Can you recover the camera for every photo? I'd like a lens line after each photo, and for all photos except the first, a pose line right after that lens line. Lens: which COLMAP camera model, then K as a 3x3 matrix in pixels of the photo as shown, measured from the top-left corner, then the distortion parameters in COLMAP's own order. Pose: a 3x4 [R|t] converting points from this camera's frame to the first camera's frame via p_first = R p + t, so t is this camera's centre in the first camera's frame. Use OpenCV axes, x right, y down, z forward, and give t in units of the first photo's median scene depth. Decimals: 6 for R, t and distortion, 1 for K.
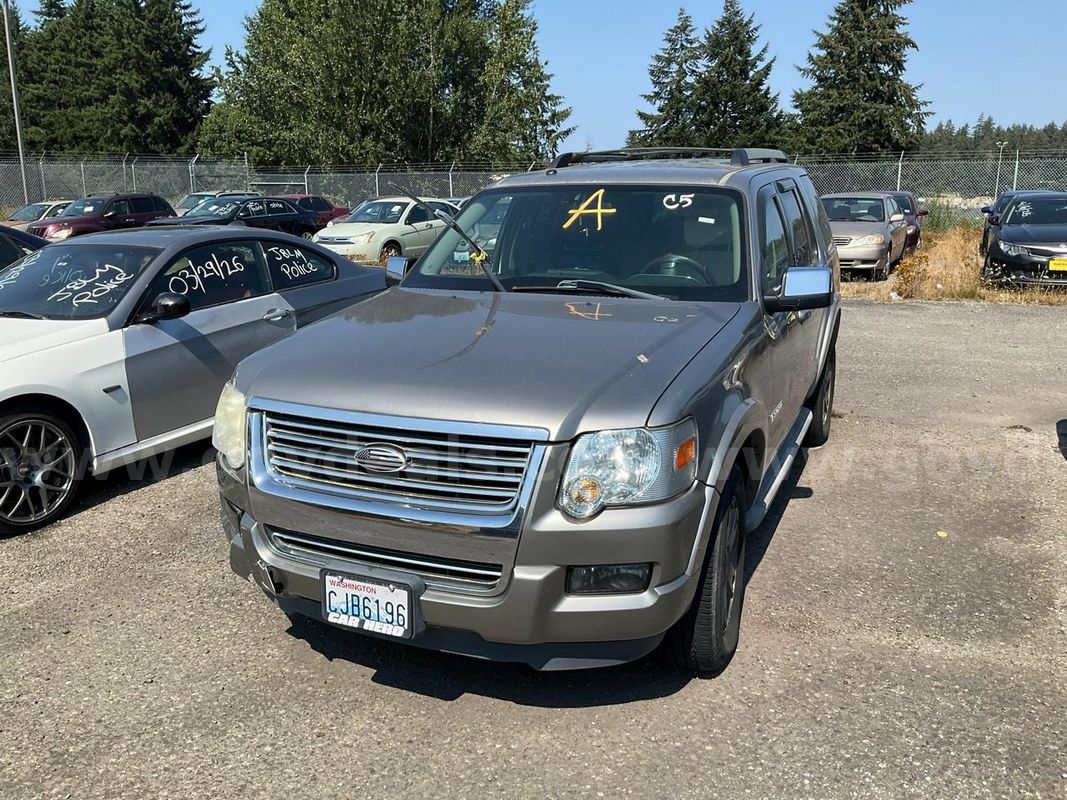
lens RADIAL K [[888.6, 0, 538.9], [0, 888.6, 399.1], [0, 0, 1]] dist [0.074847, -0.162330]
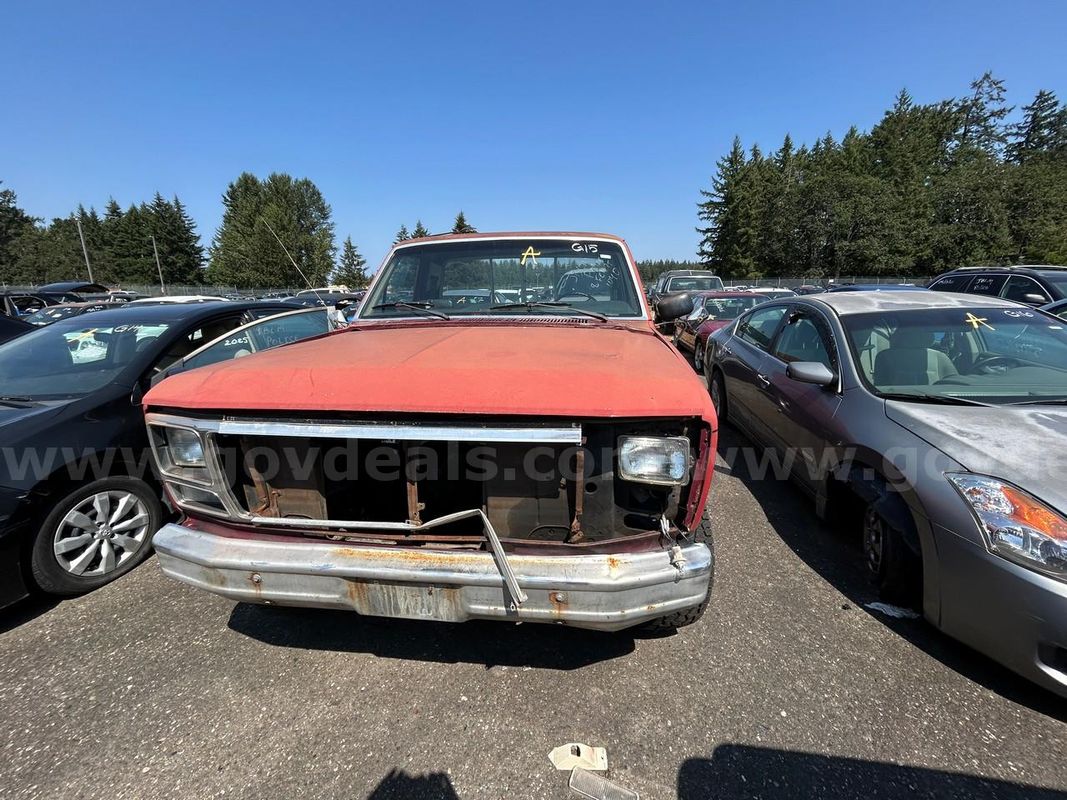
lens RADIAL K [[431.8, 0, 535.1], [0, 431.8, 399.9], [0, 0, 1]] dist [-0.002702, 0.001750]
pose [[0.947641, -0.082420, 0.308520, 0.103798], [0.076812, 0.996585, 0.030299, 0.096239], [-0.309963, -0.005015, 0.950735, -0.422804]]
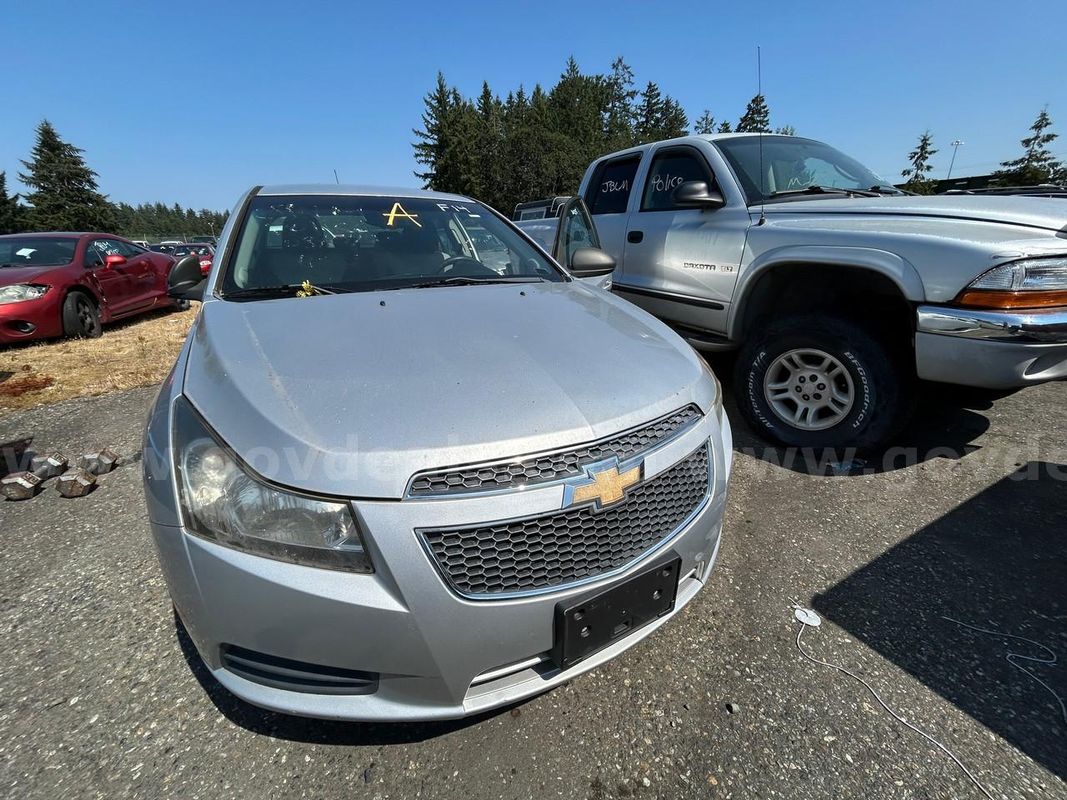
lens RADIAL K [[431.8, 0, 535.1], [0, 431.8, 399.9], [0, 0, 1]] dist [-0.002702, 0.001750]
pose [[0.584940, -0.289681, 0.757582, 0.105697], [0.200723, 0.956692, 0.210835, 0.084416], [-0.785847, 0.028738, 0.617753, -0.357240]]
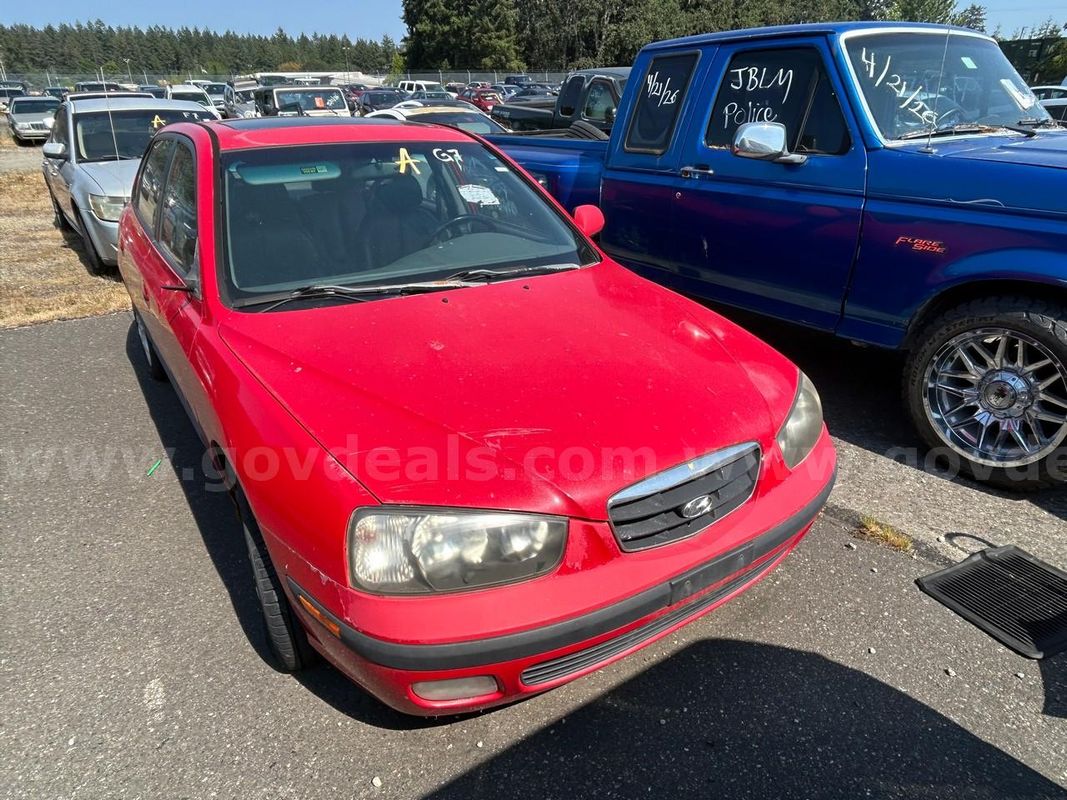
lens RADIAL K [[680.8, 0, 540.3], [0, 680.8, 406.0], [0, 0, 1]] dist [-0.026478, 0.021892]
pose [[0.489057, -0.368383, 0.790644, -0.110611], [0.192198, 0.929673, 0.314275, 0.071629], [-0.850814, -0.001738, 0.525465, -0.310284]]
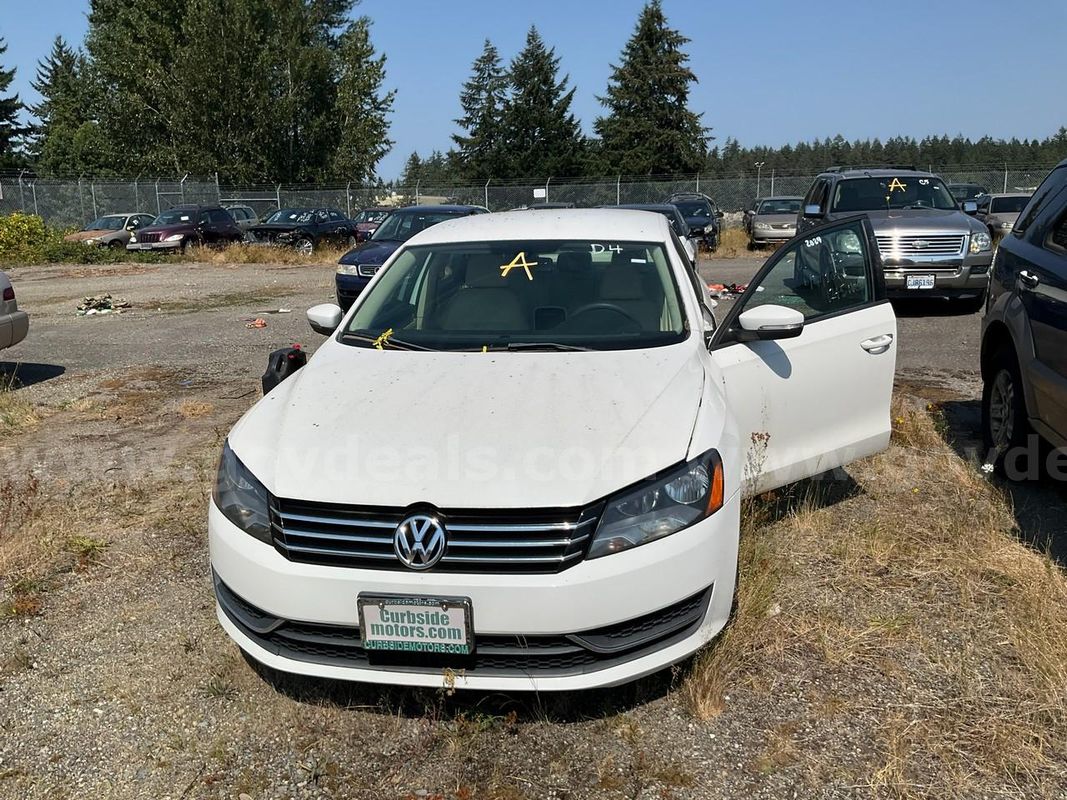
lens RADIAL K [[882.0, 0, 534.1], [0, 882.0, 411.2], [0, 0, 1]] dist [0.089701, -0.159549]
pose [[0.971261, -0.065681, 0.228774, -0.068270], [0.067573, 0.997714, -0.000439, 0.016896], [-0.228223, 0.015885, 0.973479, -0.059033]]
